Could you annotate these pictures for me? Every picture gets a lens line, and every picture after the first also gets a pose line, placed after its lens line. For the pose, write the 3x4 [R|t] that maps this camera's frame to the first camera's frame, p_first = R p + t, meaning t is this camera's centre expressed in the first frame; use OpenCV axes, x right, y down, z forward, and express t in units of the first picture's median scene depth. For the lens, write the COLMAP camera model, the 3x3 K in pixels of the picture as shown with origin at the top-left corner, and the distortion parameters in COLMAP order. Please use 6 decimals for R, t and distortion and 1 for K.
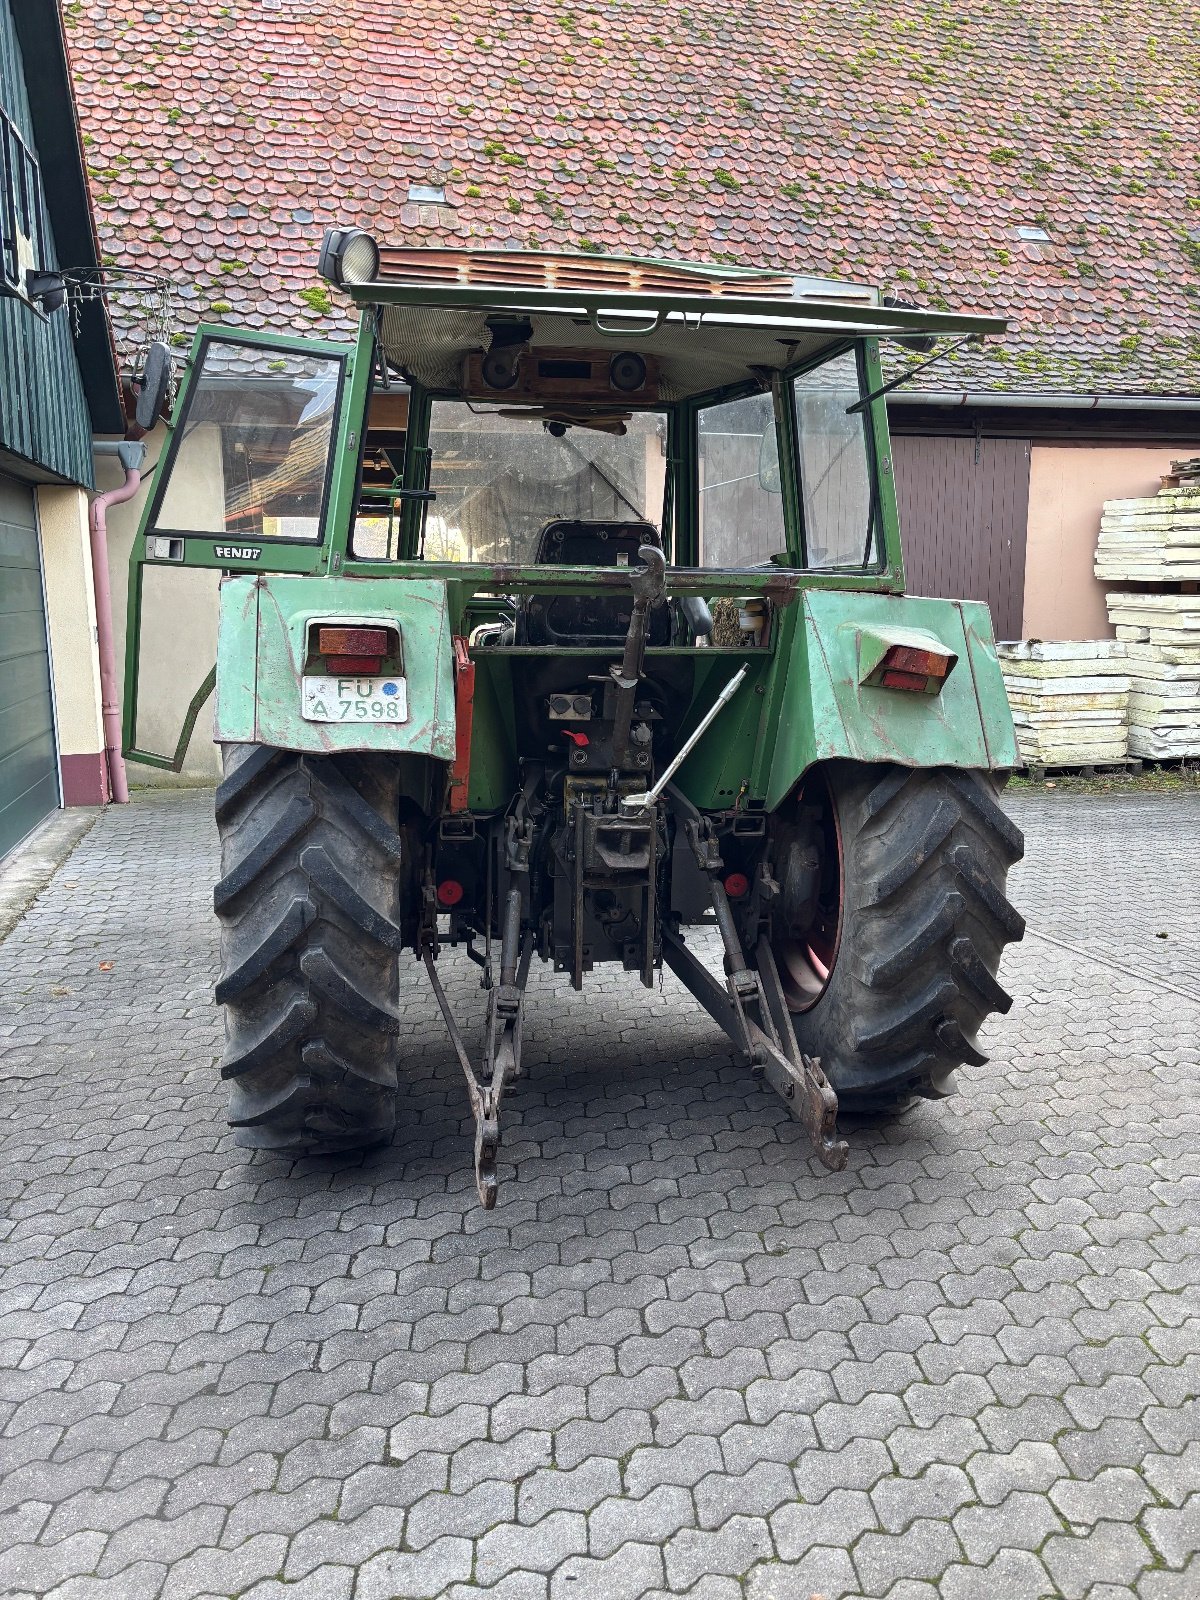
lens RADIAL K [[1207.5, 0, 596.8], [0, 1207.5, 799.5], [0, 0, 1]] dist [0.064049, -0.062761]
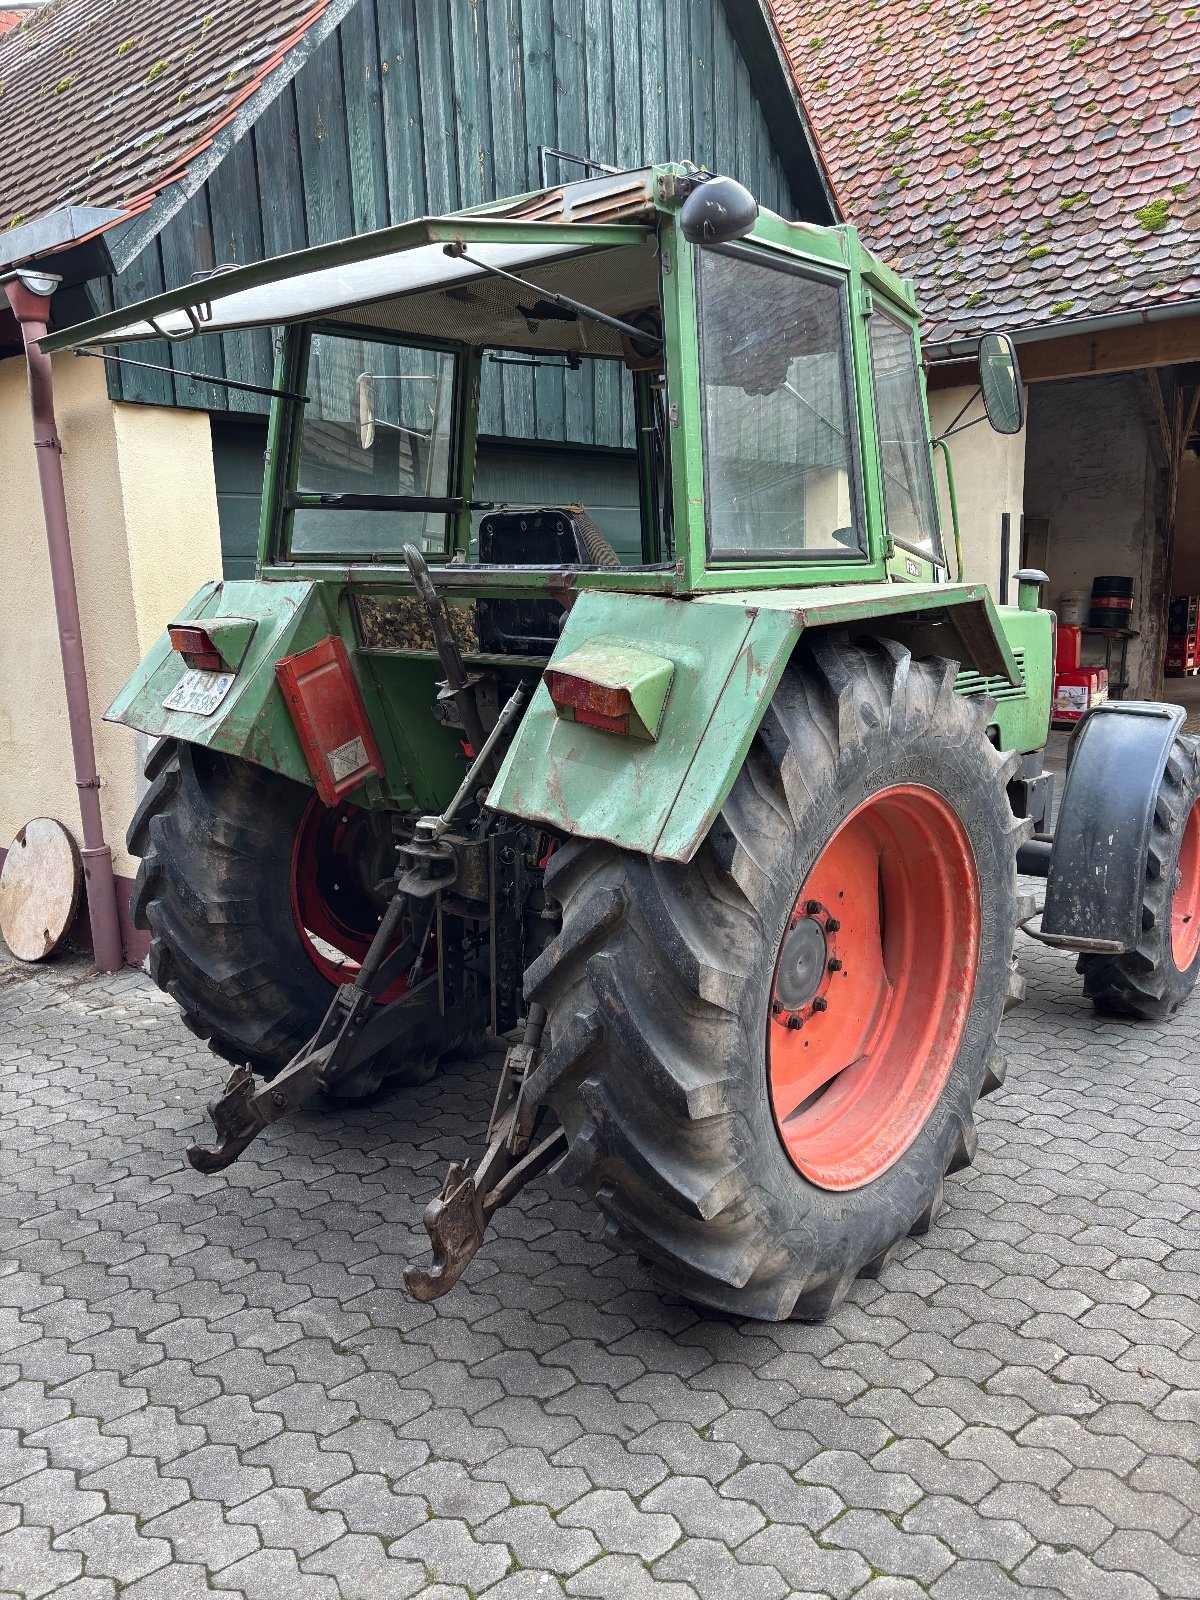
lens RADIAL K [[1207.5, 0, 594.3], [0, 1207.5, 797.3], [0, 0, 1]] dist [0.064049, -0.062761]
pose [[0.584201, 0.137345, -0.799903, 0.844224], [-0.111453, 0.989816, 0.088554, -0.114714], [0.803920, 0.037418, 0.593560, 0.564674]]
